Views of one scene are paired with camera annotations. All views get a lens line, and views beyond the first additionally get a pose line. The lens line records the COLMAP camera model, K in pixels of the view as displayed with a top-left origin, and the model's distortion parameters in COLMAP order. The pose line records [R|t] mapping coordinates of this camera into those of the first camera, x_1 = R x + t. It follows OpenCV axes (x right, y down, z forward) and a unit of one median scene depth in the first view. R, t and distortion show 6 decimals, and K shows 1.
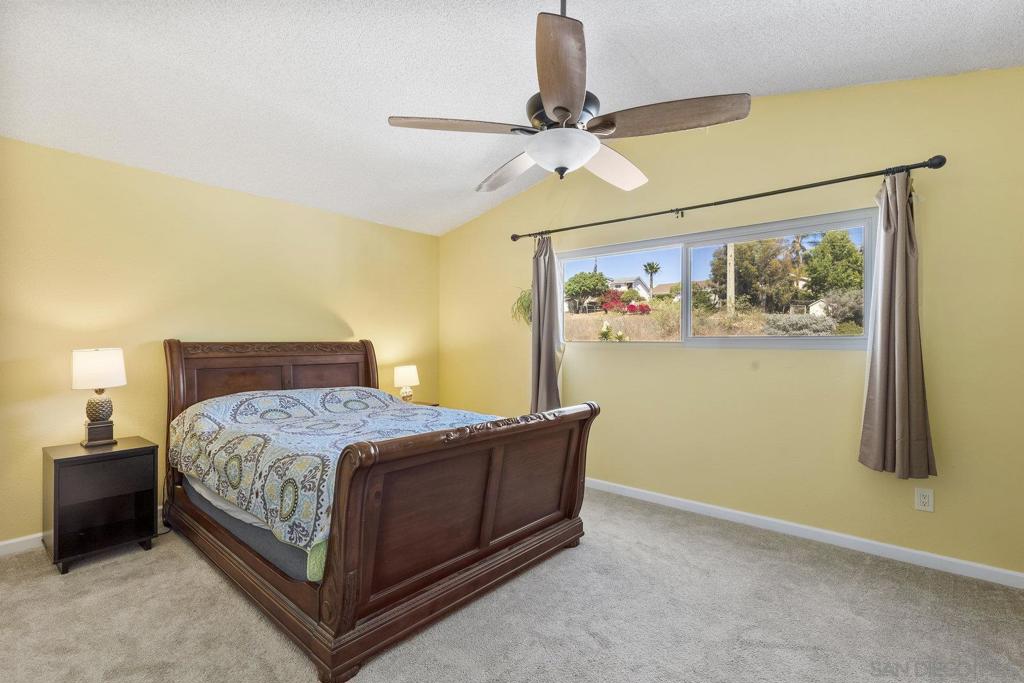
lens RADIAL K [[466.0, 0, 520.5], [0, 466.0, 345.2], [0, 0, 1]] dist [0.002054, 0.001980]
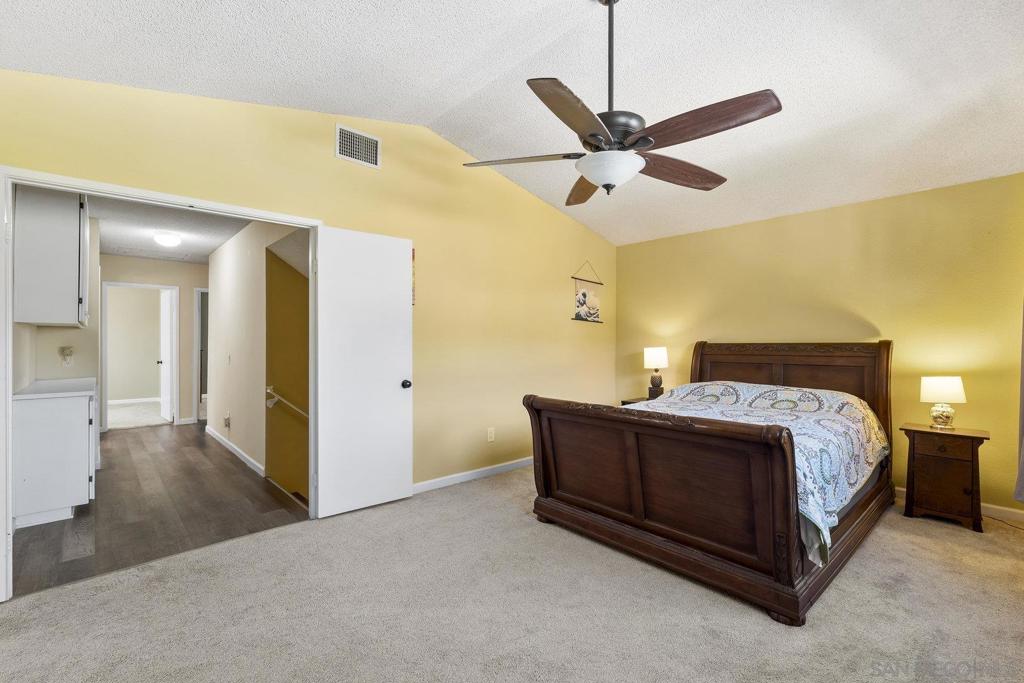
lens RADIAL K [[466.0, 0, 515.9], [0, 466.0, 335.9], [0, 0, 1]] dist [0.002054, 0.001980]
pose [[-0.130781, -0.017929, -0.991249, 0.744634], [-0.006156, 0.999832, -0.017272, 0.000304], [0.991392, 0.003843, -0.130870, 0.565672]]
